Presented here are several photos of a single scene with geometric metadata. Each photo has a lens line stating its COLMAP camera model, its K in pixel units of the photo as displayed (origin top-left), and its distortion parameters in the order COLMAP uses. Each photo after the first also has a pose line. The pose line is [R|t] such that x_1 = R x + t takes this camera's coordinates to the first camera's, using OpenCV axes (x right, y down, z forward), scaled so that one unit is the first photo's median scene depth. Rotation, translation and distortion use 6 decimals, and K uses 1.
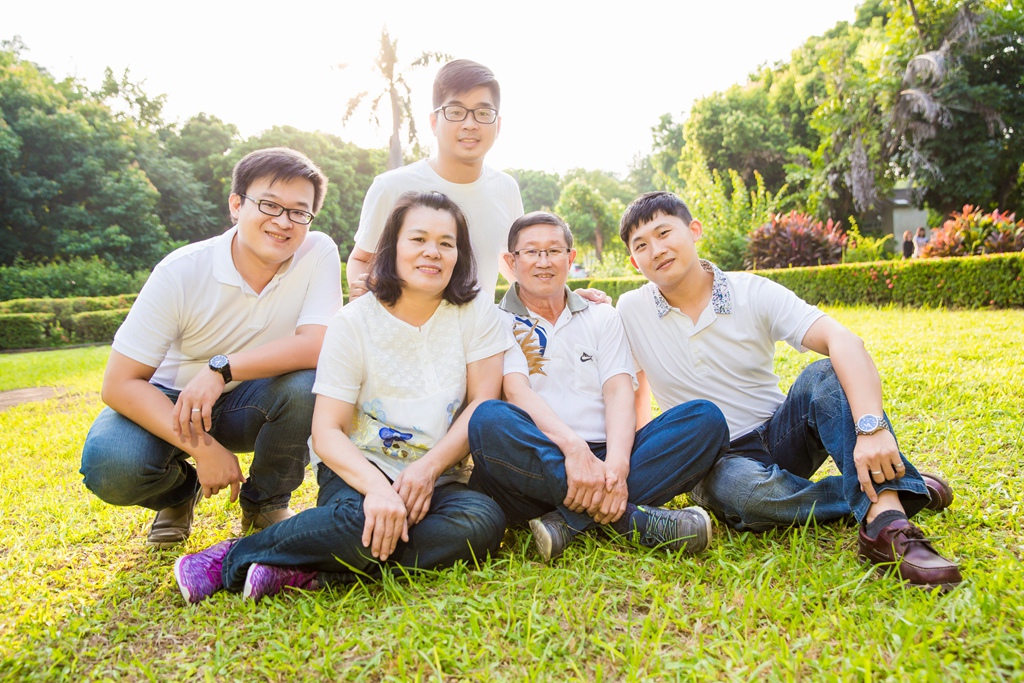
lens RADIAL K [[869.3, 0, 549.9], [0, 869.3, 354.5], [0, 0, 1]] dist [-0.030572, 0.057154]
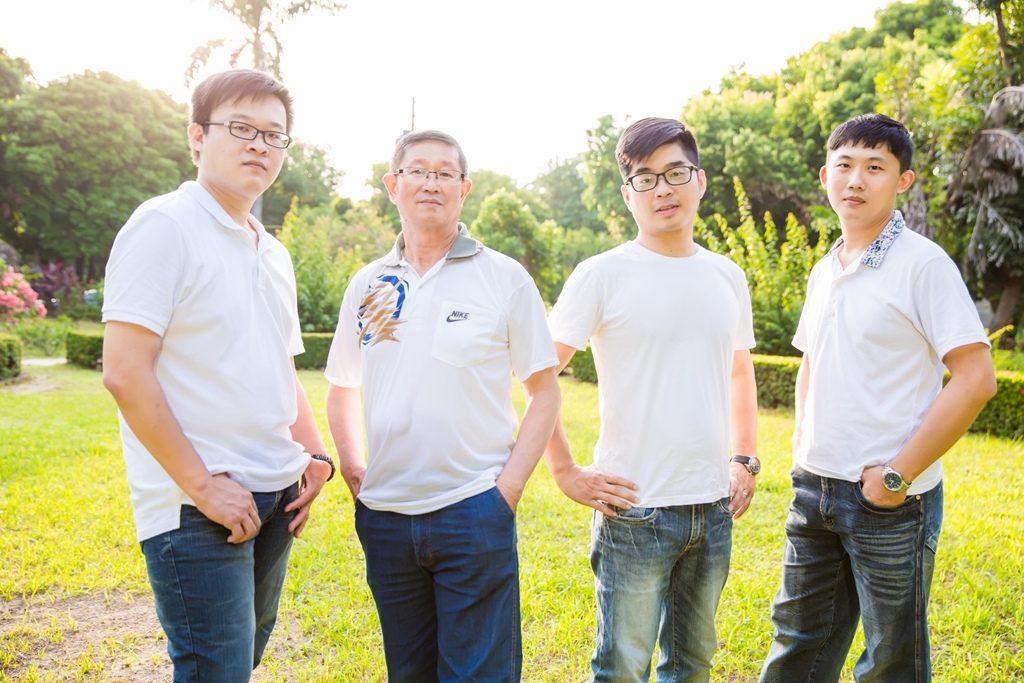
lens RADIAL K [[1034.9, 0, 510.8], [0, 1034.9, 341.9], [0, 0, 1]] dist [0.043123, 0.000000]
pose [[0.984423, 0.077383, 0.157872, -0.608885], [-0.071842, 0.996593, -0.040511, -0.207343], [-0.160469, 0.028538, 0.986628, 0.662515]]
